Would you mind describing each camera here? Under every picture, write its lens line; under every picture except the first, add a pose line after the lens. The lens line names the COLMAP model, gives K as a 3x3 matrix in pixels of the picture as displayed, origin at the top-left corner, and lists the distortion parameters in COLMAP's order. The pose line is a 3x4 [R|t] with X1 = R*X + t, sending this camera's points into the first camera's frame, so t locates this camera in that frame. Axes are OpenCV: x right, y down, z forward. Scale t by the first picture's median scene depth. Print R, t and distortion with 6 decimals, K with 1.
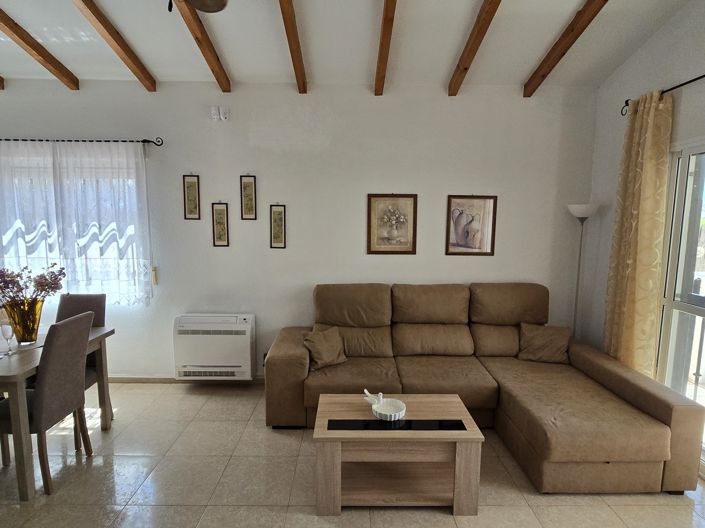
lens RADIAL K [[385.7, 0, 352.2], [0, 385.7, 262.0], [0, 0, 1]] dist [0.002277, -0.005750]
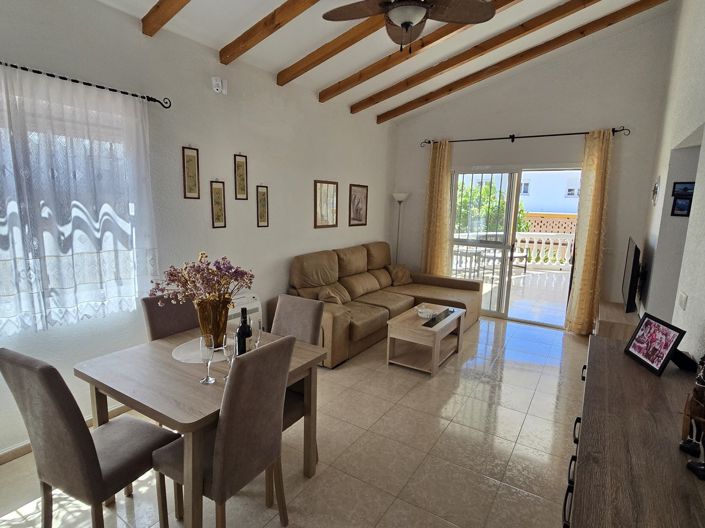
lens RADIAL K [[385.7, 0, 353.9], [0, 385.7, 267.7], [0, 0, 1]] dist [0.002277, -0.005750]
pose [[0.551850, -0.133659, 0.823163, -0.959085], [0.076991, 0.991023, 0.109300, -0.021894], [-0.830382, 0.003059, 0.557186, 0.201086]]
